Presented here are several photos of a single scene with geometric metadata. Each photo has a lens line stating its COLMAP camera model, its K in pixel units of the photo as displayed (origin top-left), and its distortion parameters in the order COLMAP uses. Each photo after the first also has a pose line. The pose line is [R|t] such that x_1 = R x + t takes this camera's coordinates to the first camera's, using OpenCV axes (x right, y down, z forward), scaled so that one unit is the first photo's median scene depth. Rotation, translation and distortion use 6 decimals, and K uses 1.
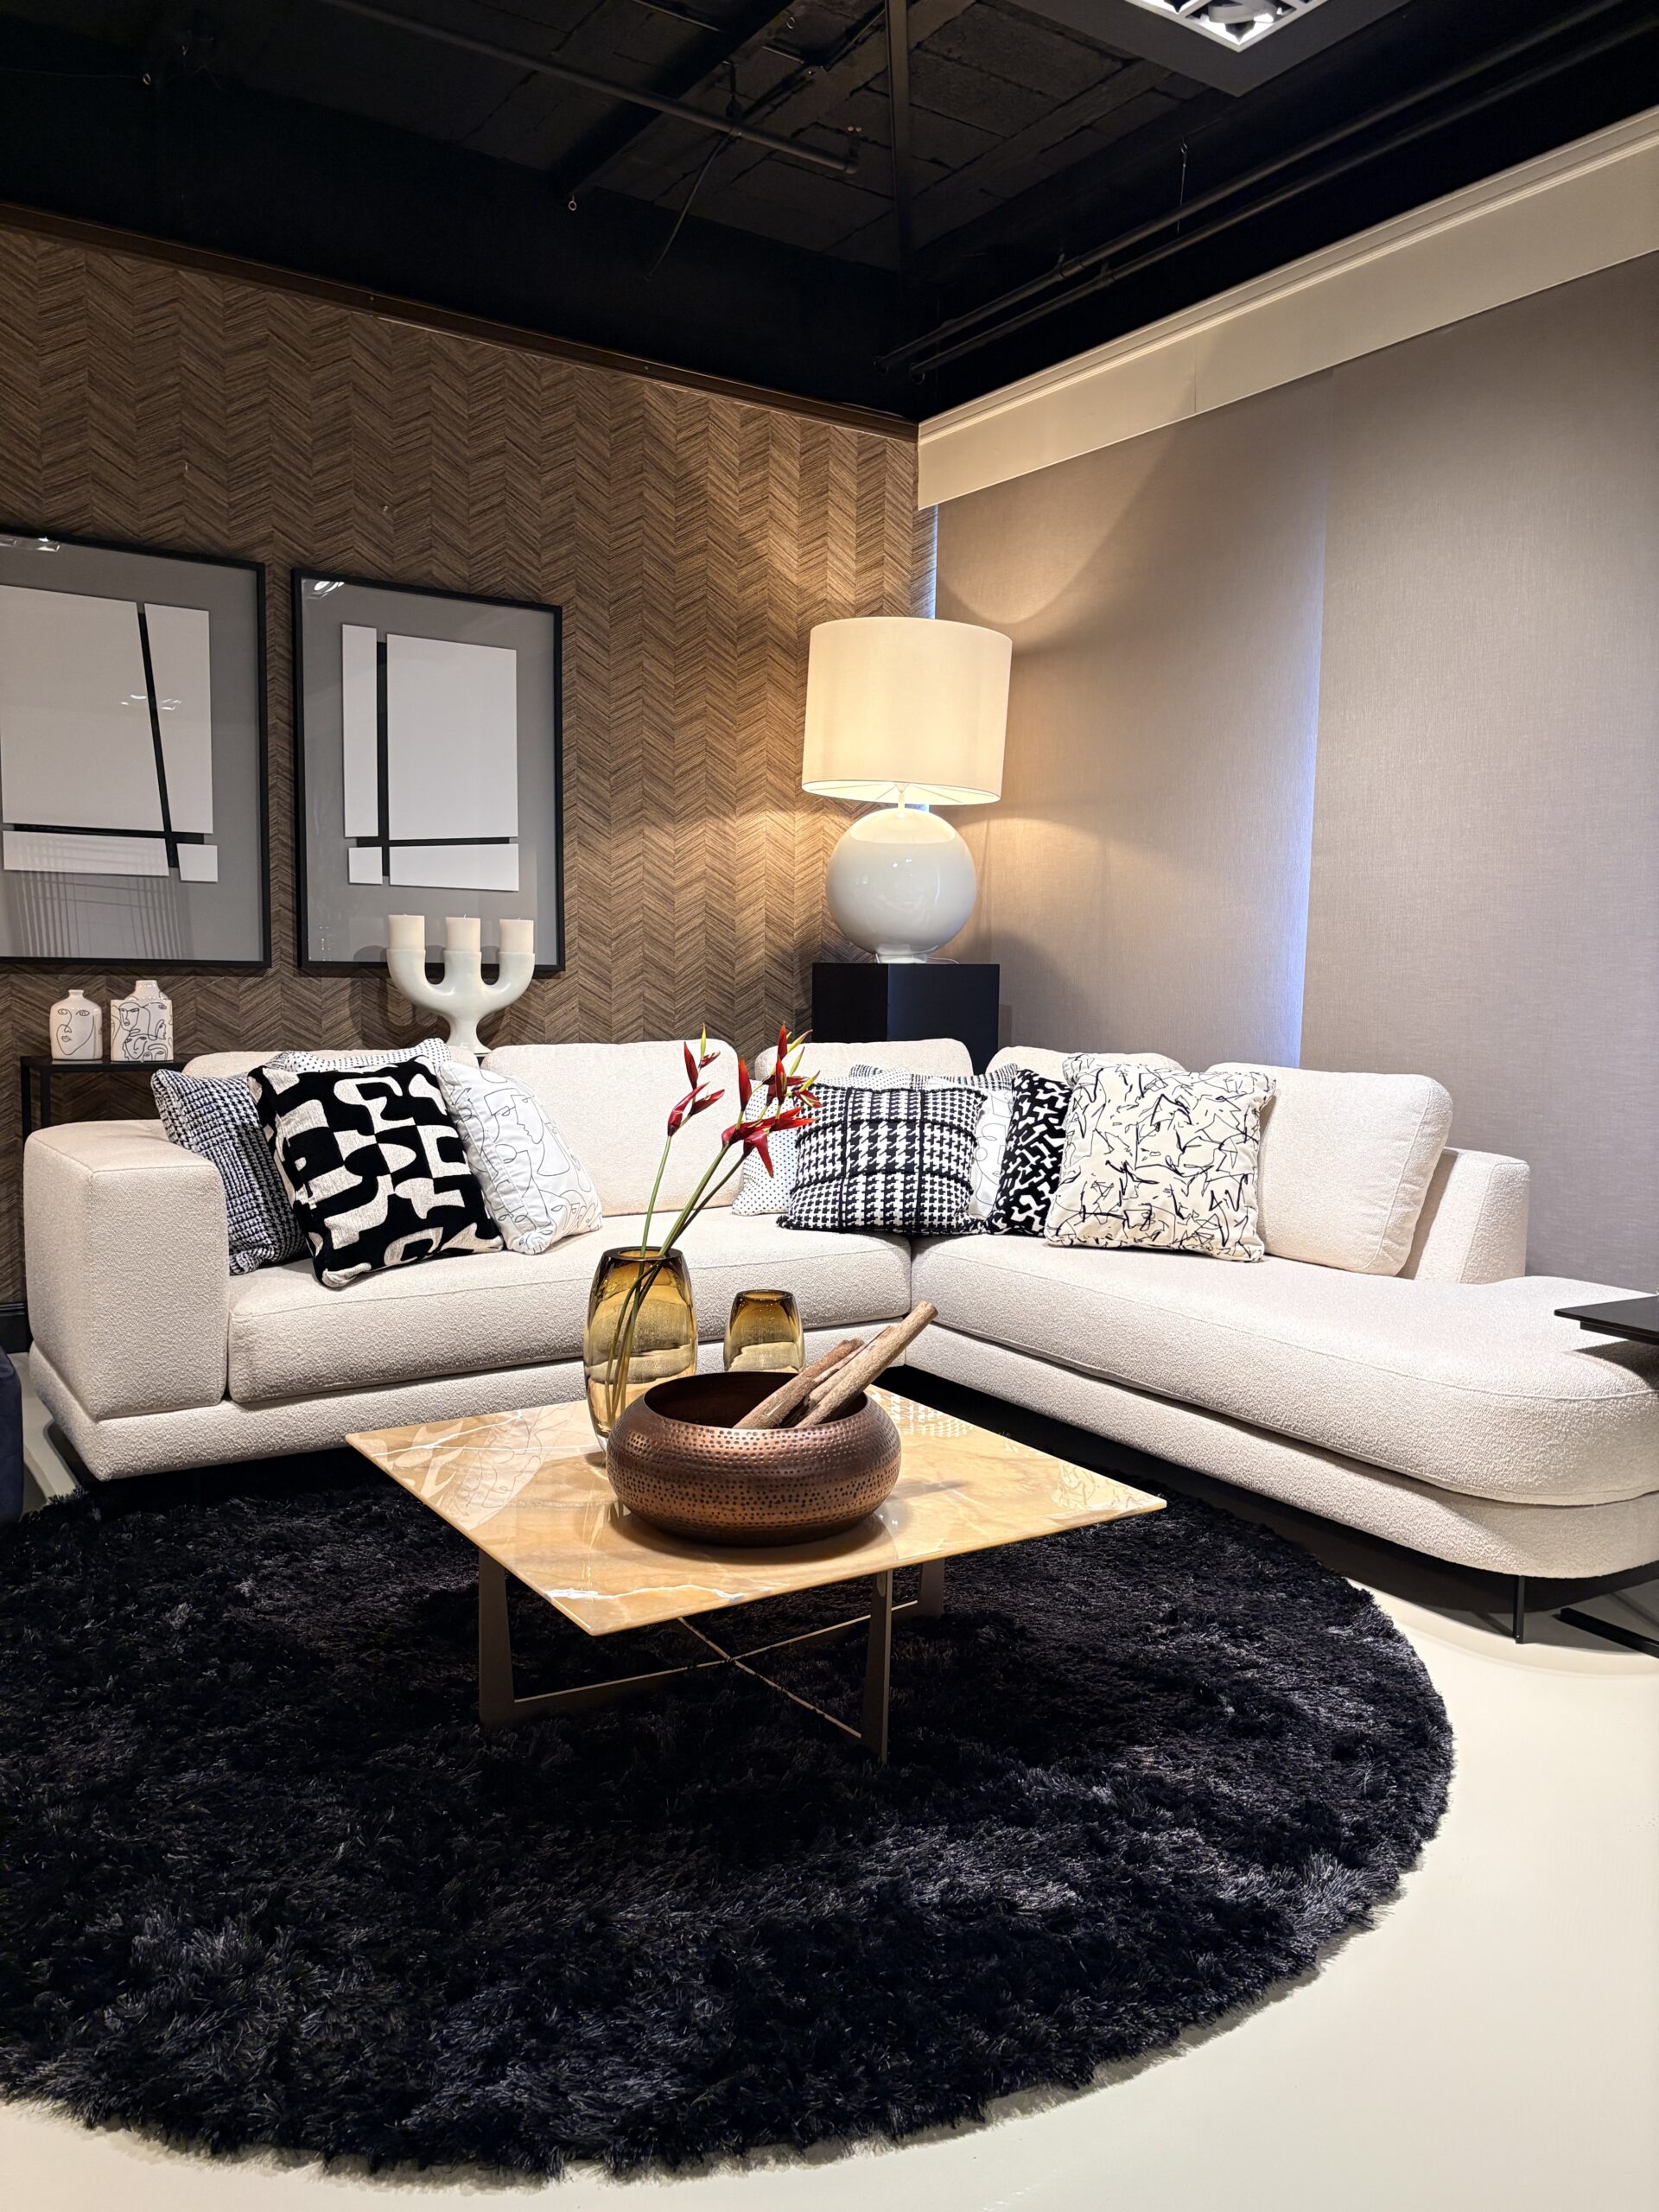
lens RADIAL K [[1673.1, 0, 829.0], [0, 1673.1, 1119.6], [0, 0, 1]] dist [0.041549, -0.044379]
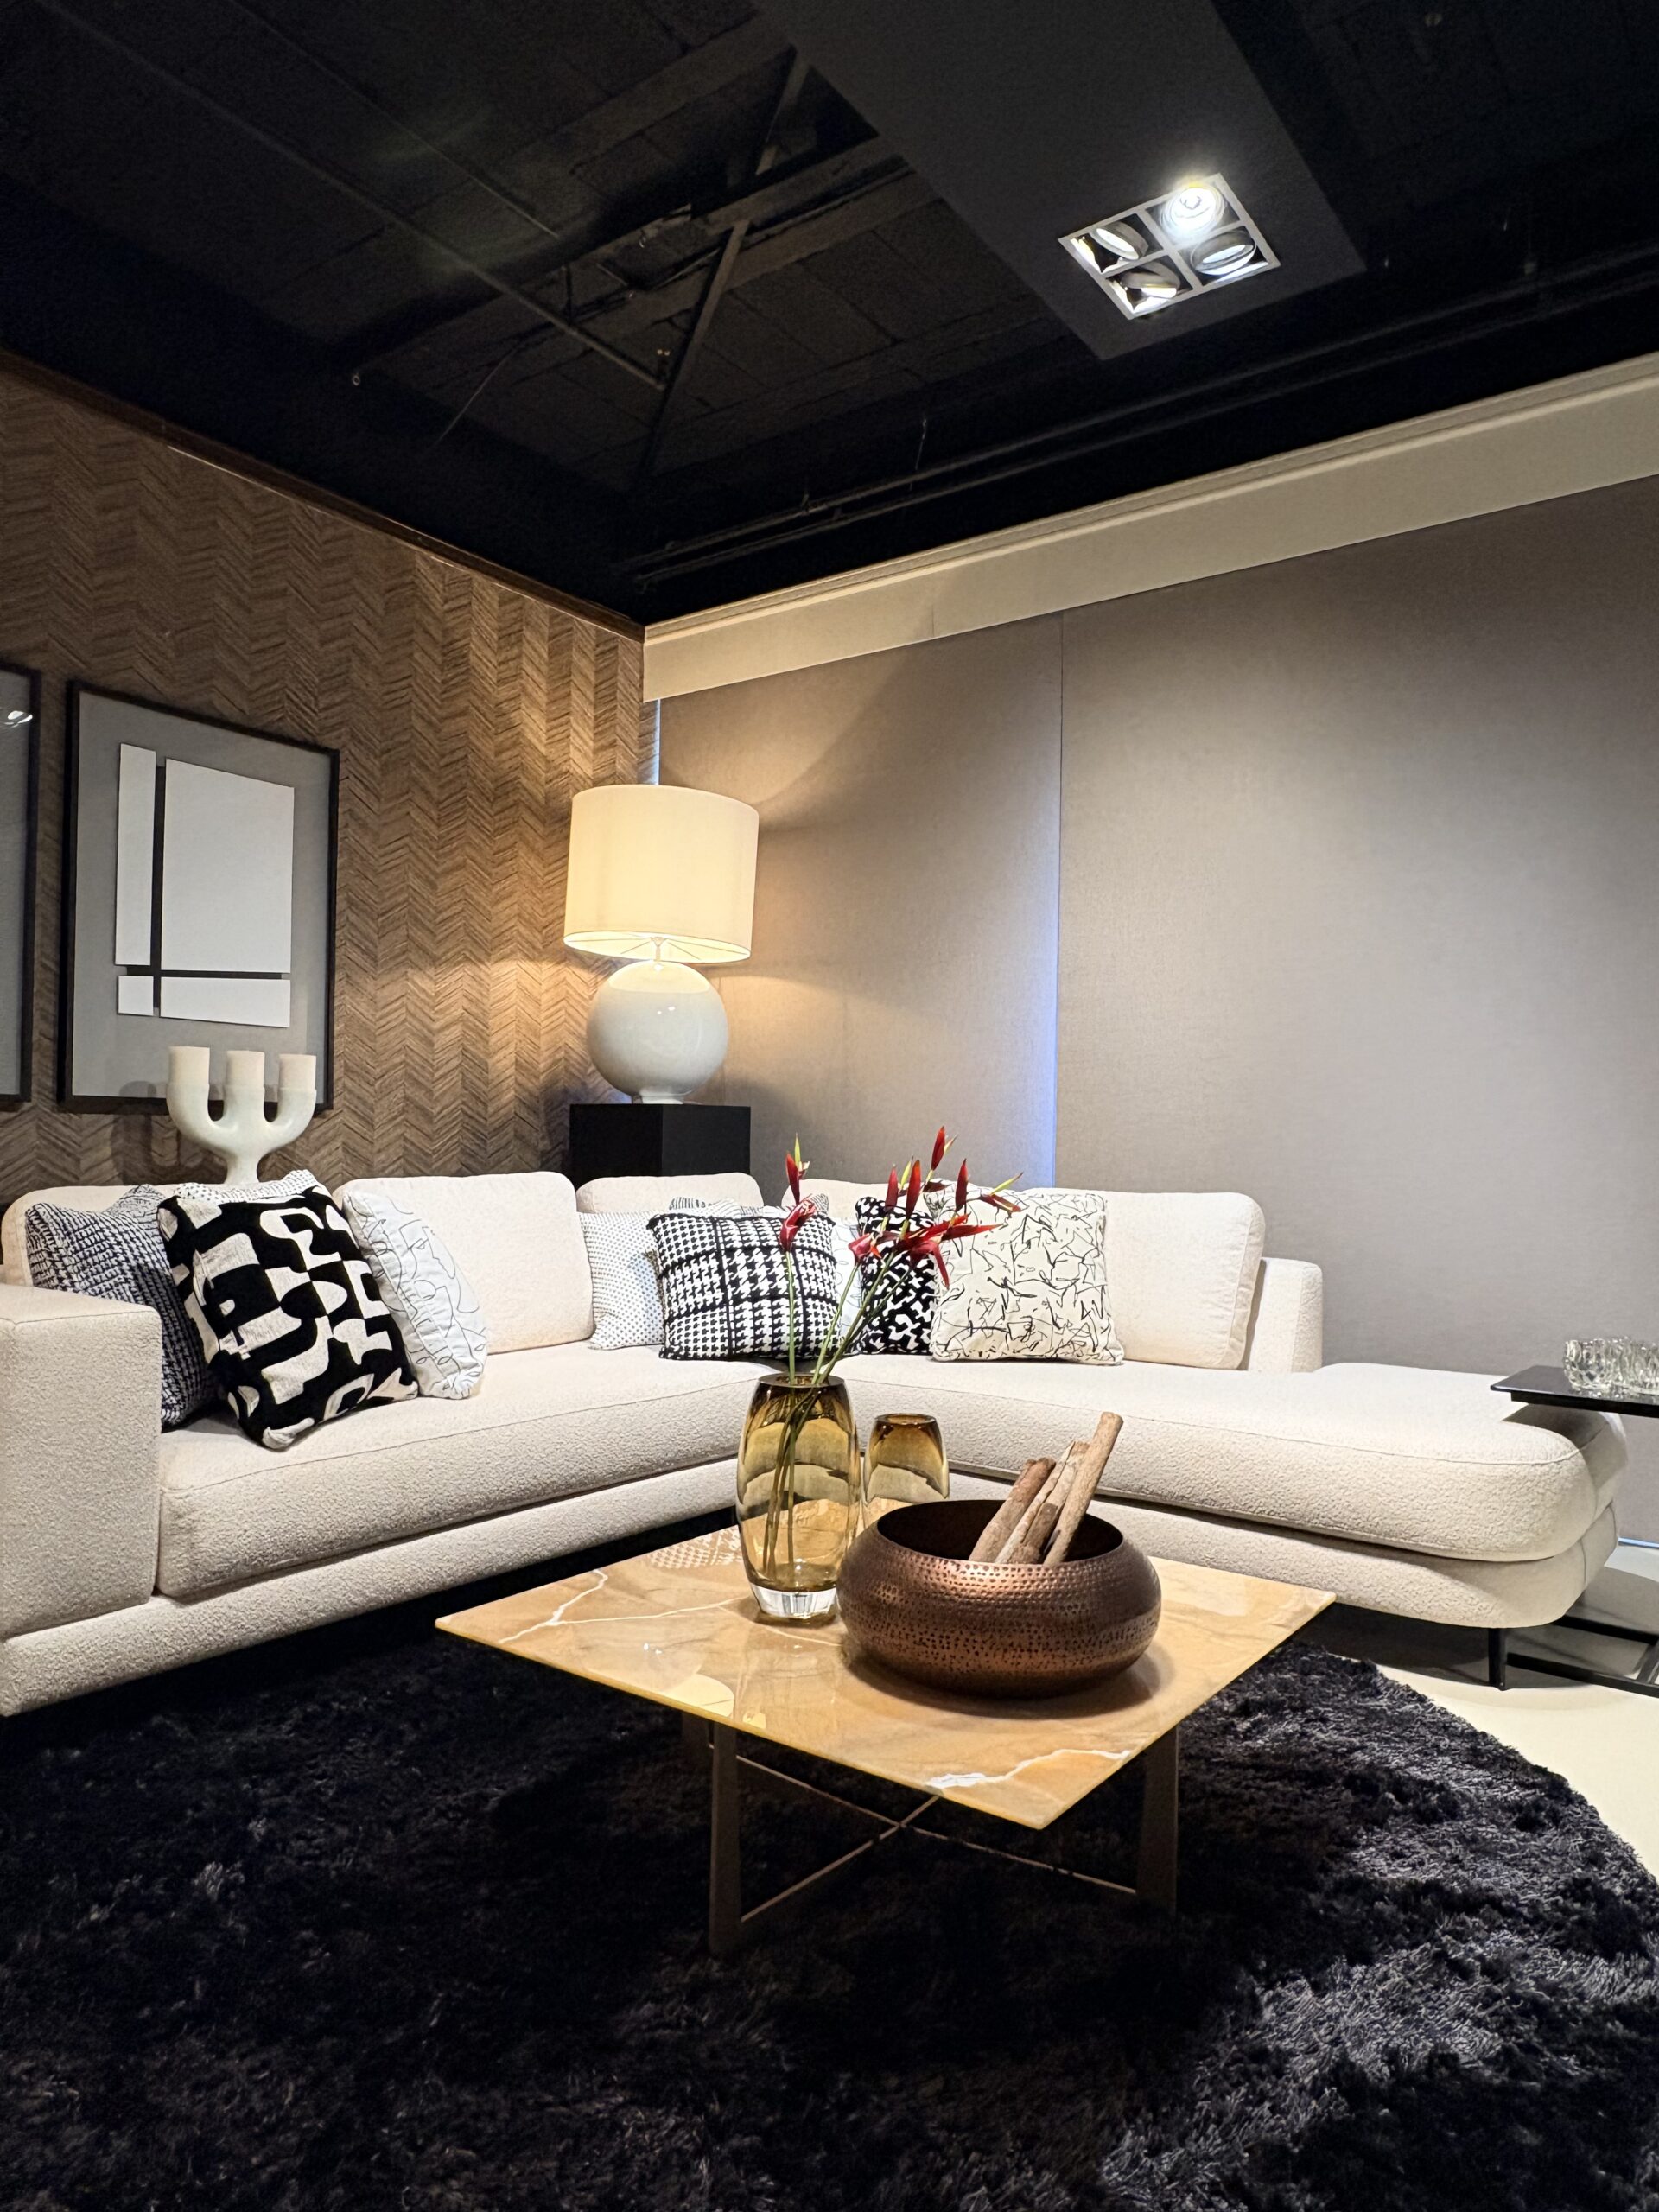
lens RADIAL K [[1439.4, 0, 827.8], [0, 1439.4, 1109.7], [0, 0, 1]] dist [-0.002597, 0.004560]
pose [[0.938727, 0.006387, 0.344603, -0.237141], [0.031587, 0.994026, -0.104471, 0.010293], [-0.343212, 0.108955, 0.932917, 0.157921]]
